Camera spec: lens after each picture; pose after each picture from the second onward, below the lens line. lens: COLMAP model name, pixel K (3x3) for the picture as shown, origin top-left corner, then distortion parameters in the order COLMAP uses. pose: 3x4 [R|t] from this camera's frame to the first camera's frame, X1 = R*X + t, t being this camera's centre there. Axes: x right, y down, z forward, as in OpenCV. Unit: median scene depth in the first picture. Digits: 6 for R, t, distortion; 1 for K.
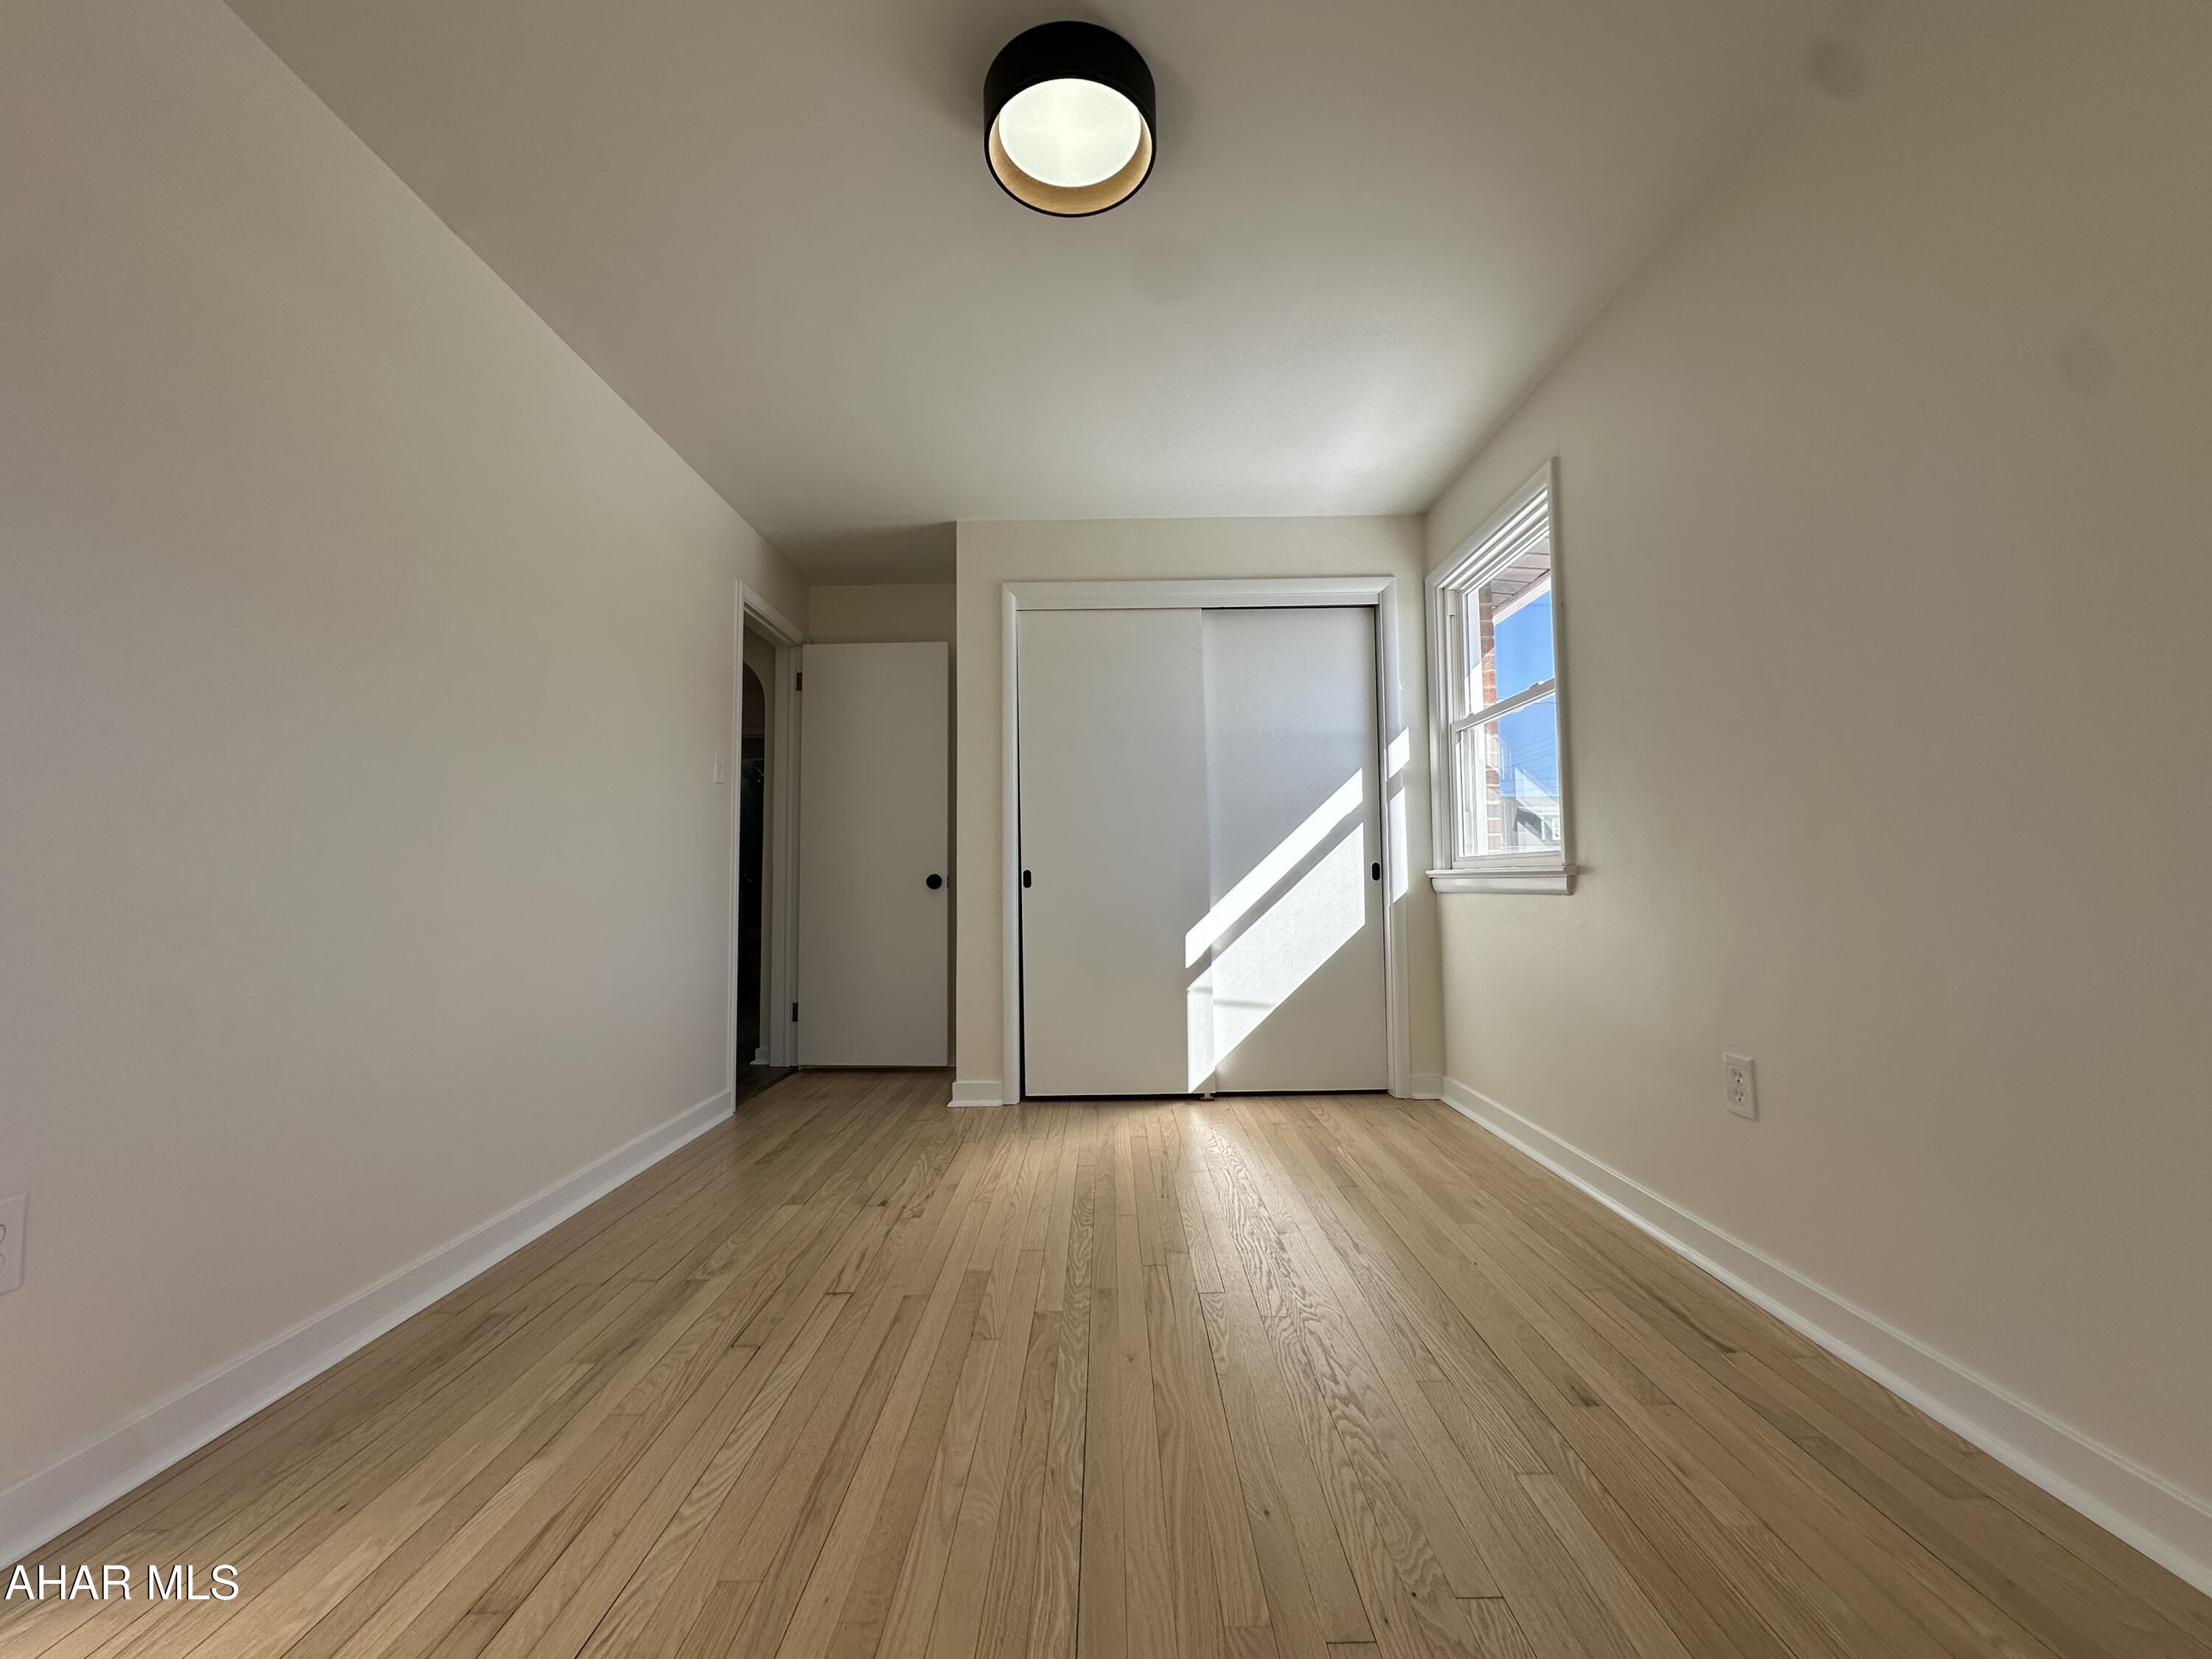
lens RADIAL K [[875.1, 0, 1106.0], [0, 875.1, 829.5], [0, 0, 1]] dist [-0.003393, -0.000183]
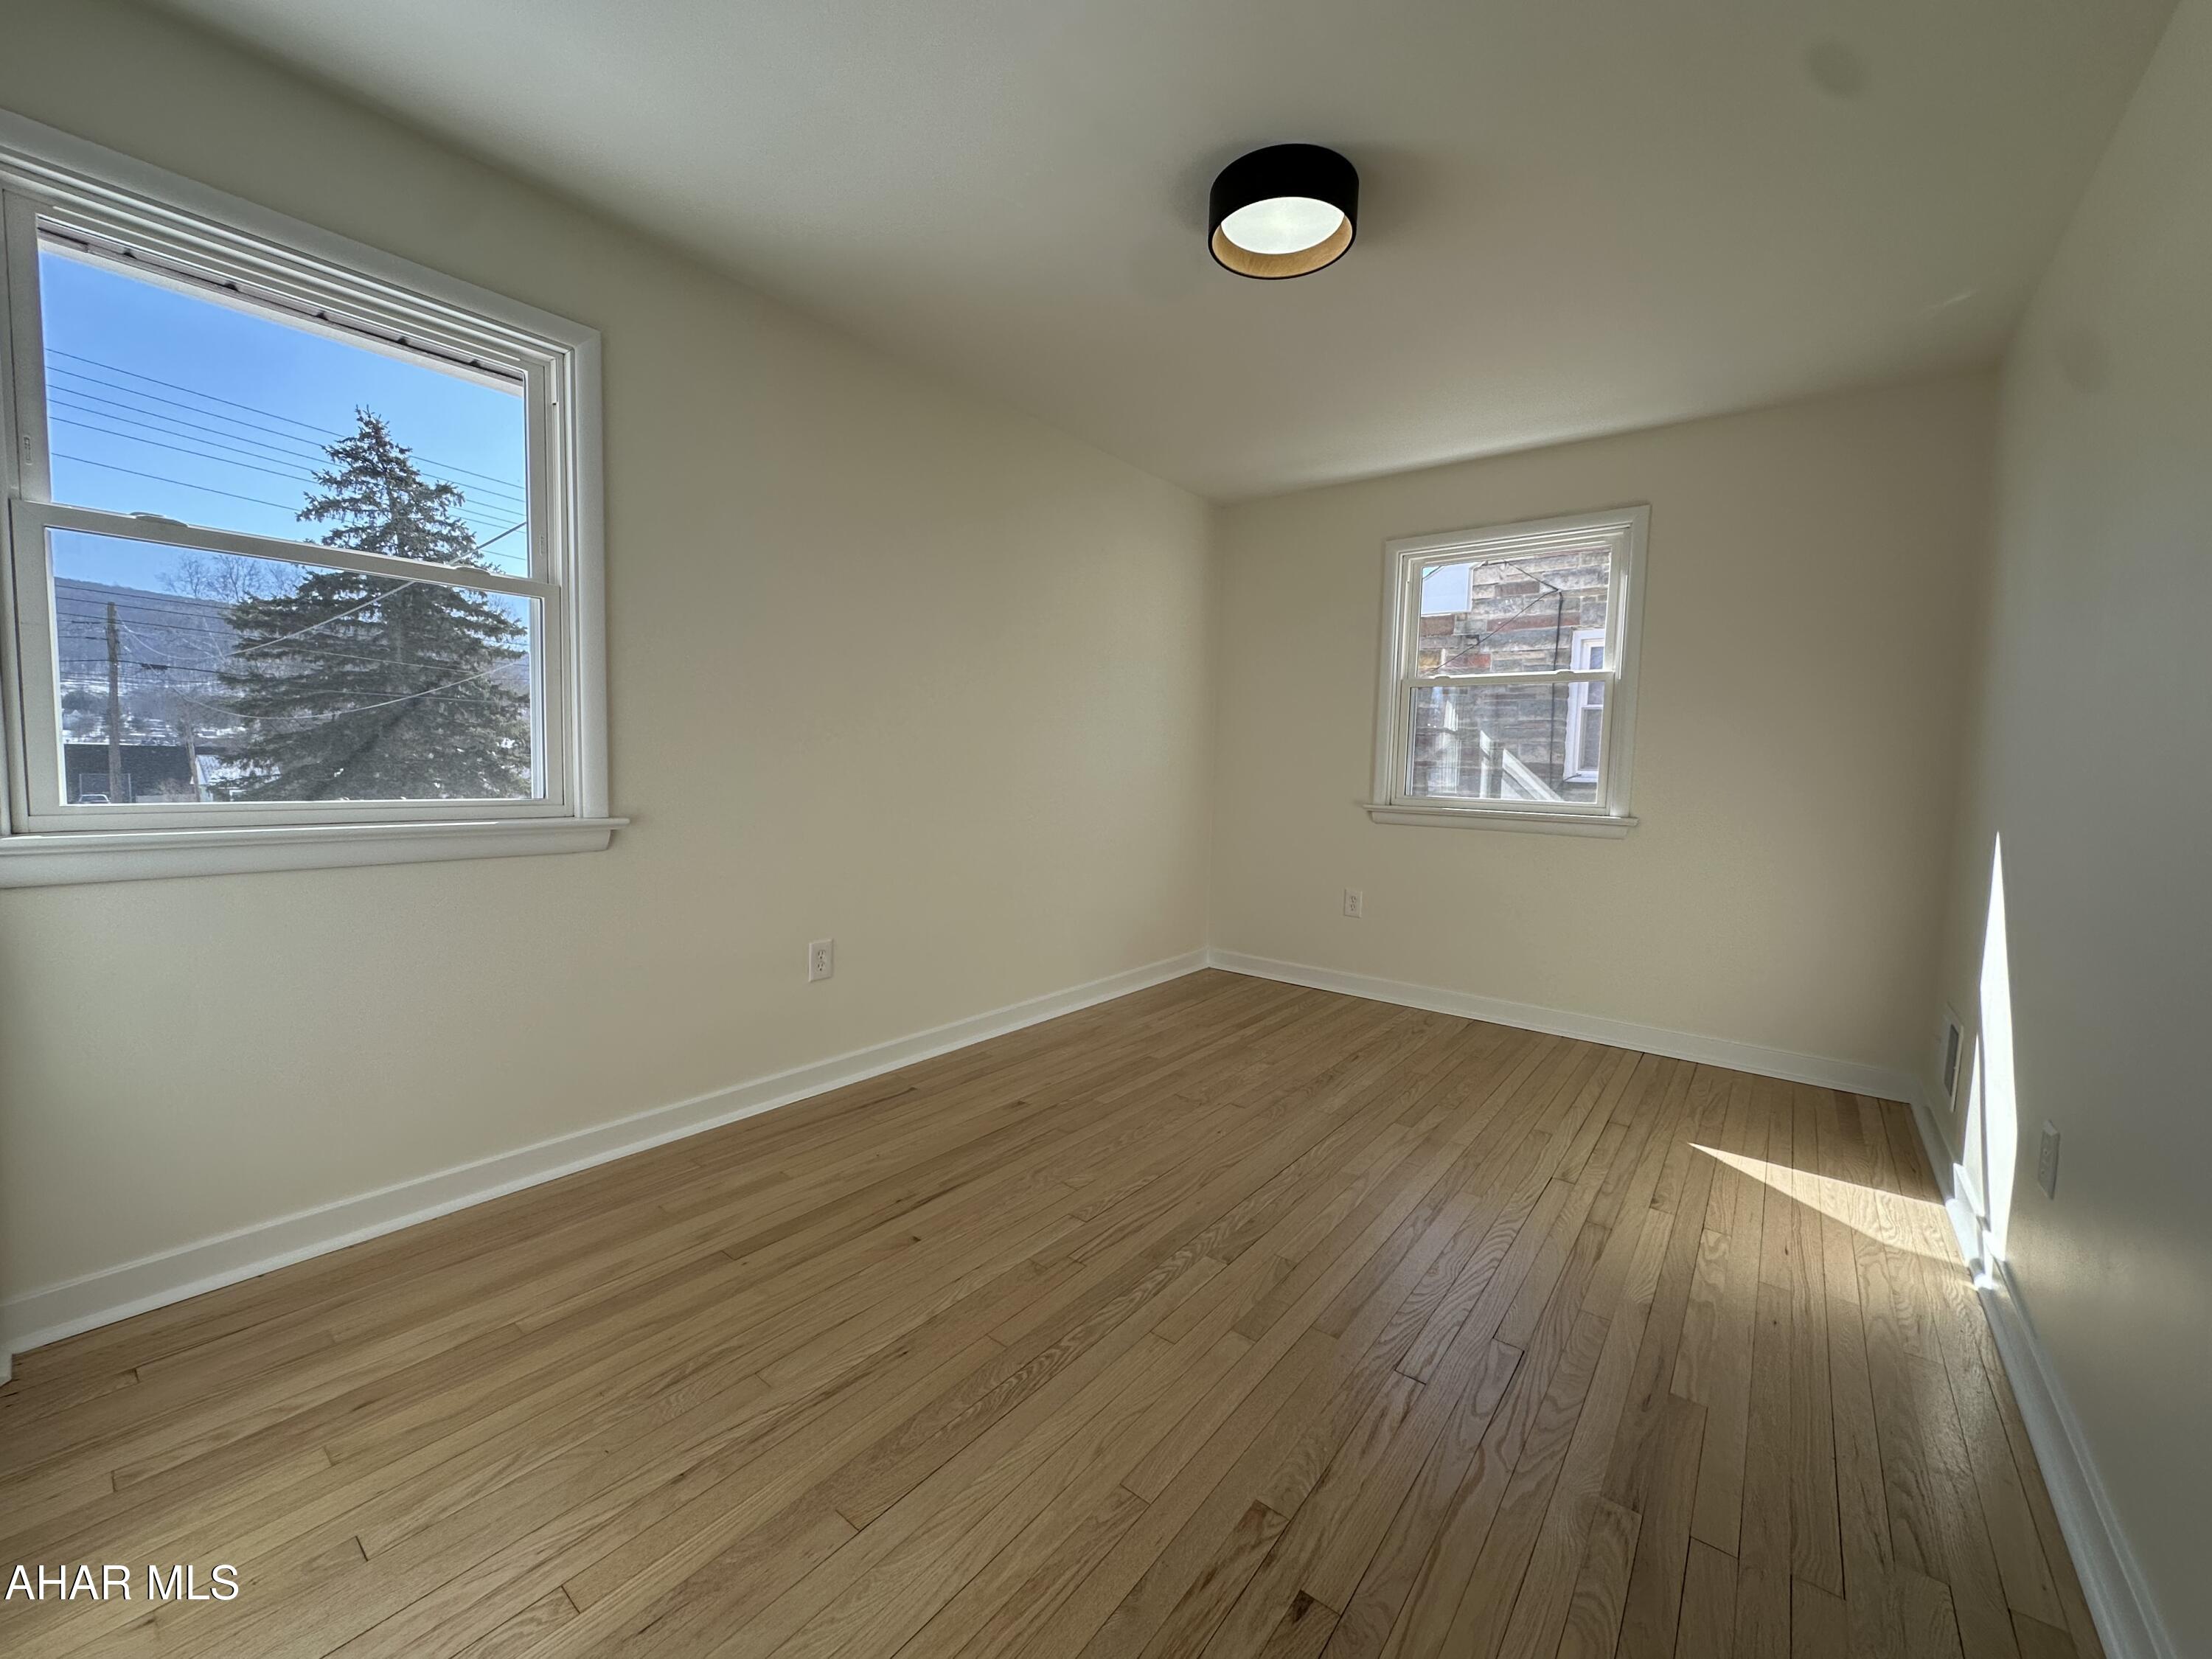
lens RADIAL K [[875.1, 0, 1106.0], [0, 875.1, 829.5], [0, 0, 1]] dist [-0.003393, -0.000183]
pose [[-0.787448, -0.060060, 0.613448, -0.538235], [-0.059305, 0.998007, 0.021584, 0.008331], [-0.613521, -0.019384, -0.789440, 1.787802]]
